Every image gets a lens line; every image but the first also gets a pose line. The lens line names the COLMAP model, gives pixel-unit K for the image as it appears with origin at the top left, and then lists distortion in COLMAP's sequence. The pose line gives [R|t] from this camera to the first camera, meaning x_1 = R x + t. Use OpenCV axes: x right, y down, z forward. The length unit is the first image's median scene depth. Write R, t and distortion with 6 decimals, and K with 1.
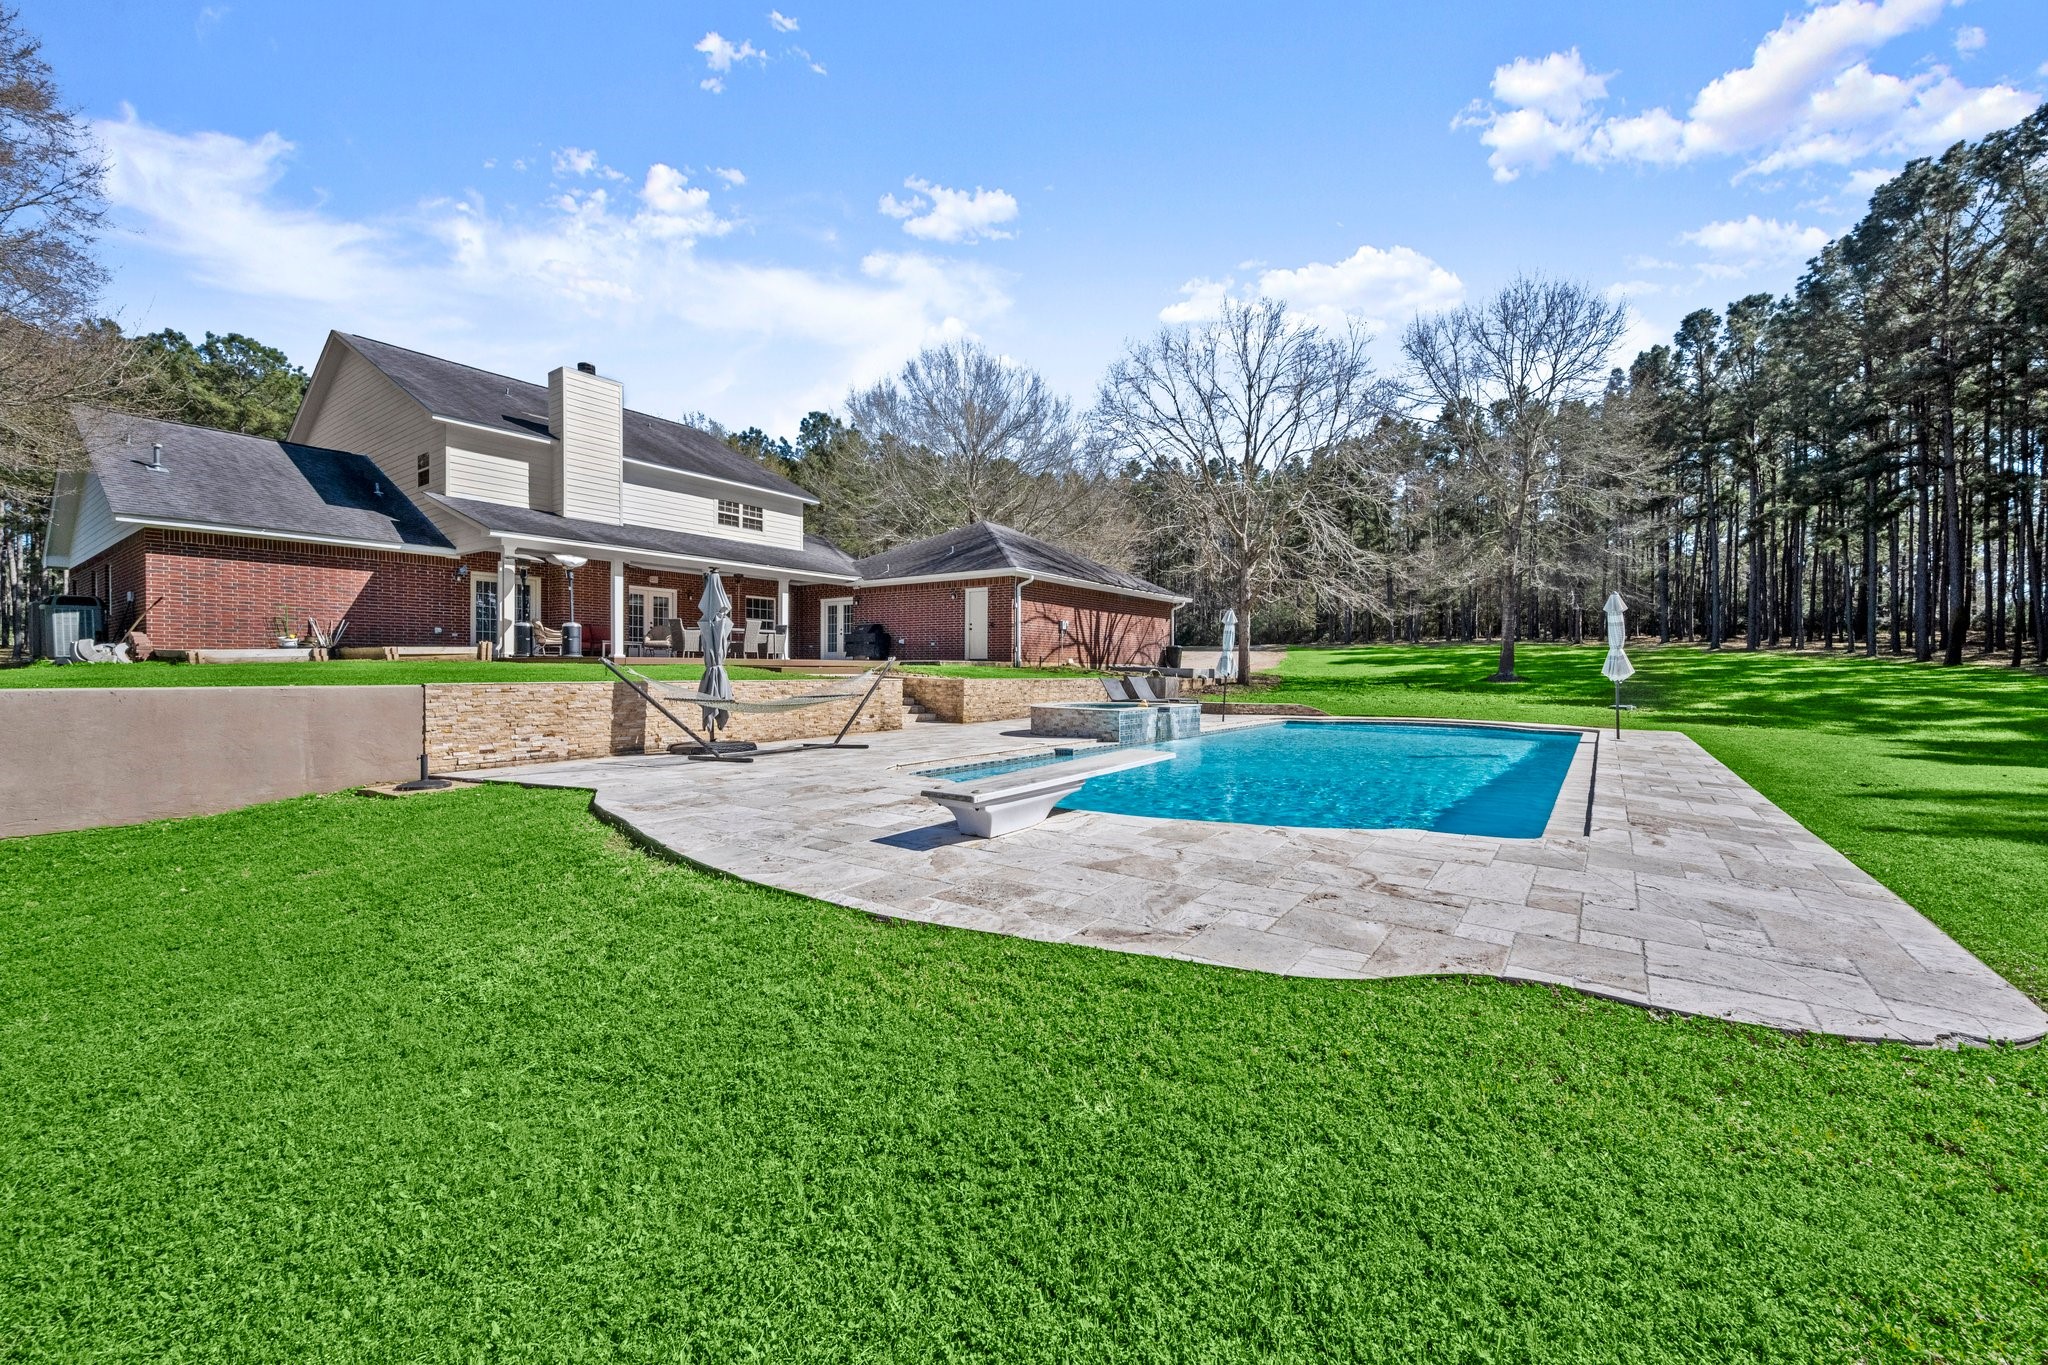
lens RADIAL K [[812.1, 0, 1024.0], [0, 812.1, 682.5], [0, 0, 1]] dist [0.000364, 0.000373]
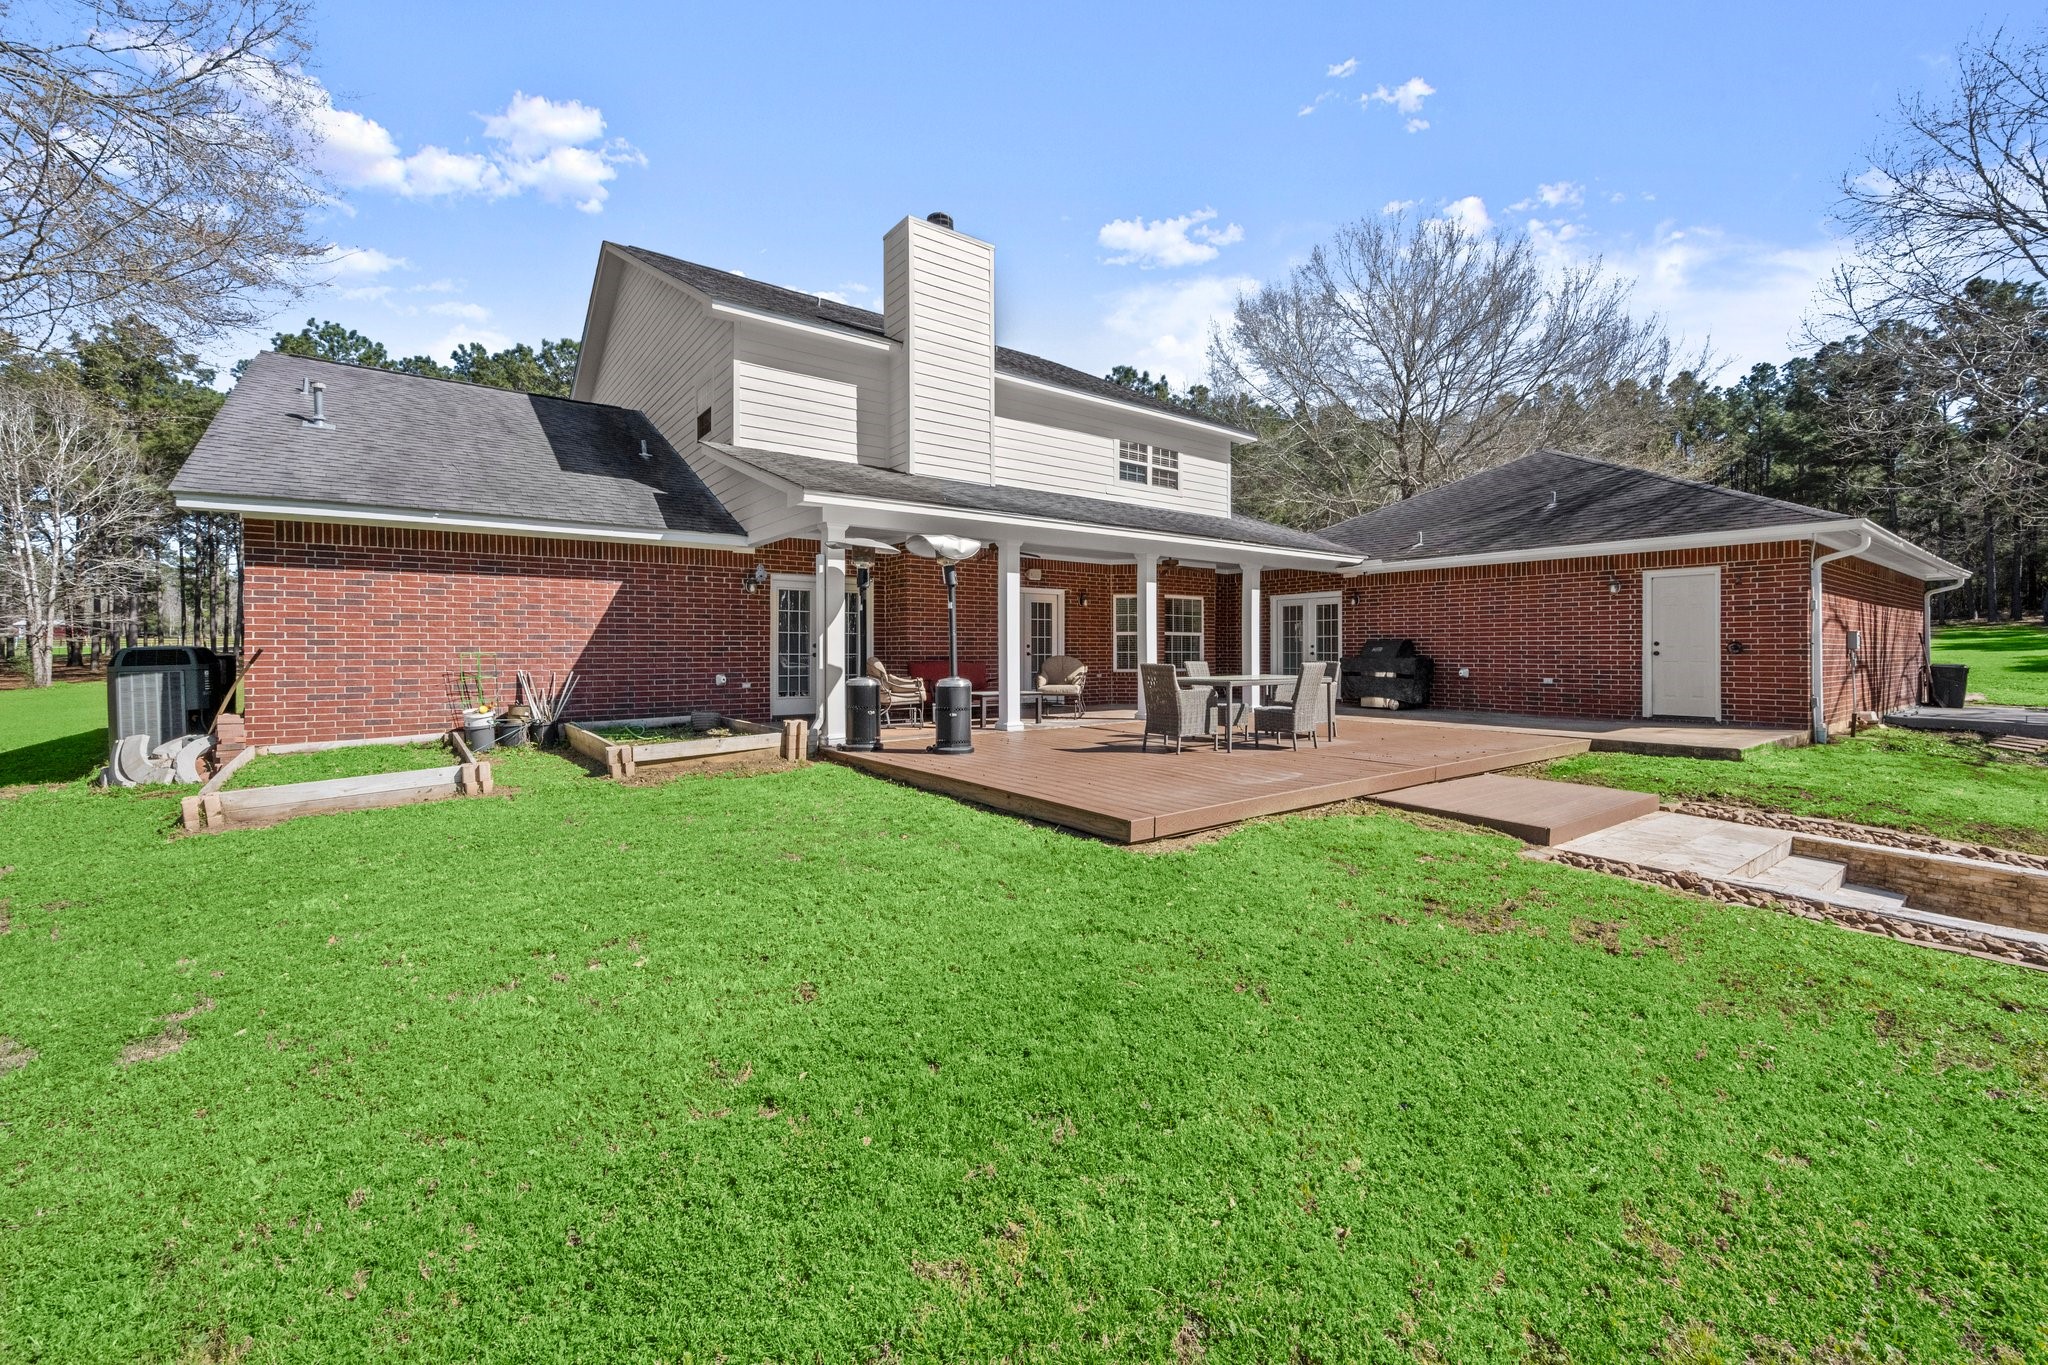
lens RADIAL K [[816.6, 0, 1028.3], [0, 816.6, 645.7], [0, 0, 1]] dist [-0.000918, -0.000052]
pose [[0.957173, -0.008501, -0.289391, -0.317925], [0.003335, 0.999826, -0.018343, -0.070088], [0.289496, 0.016592, 0.957035, 0.468934]]
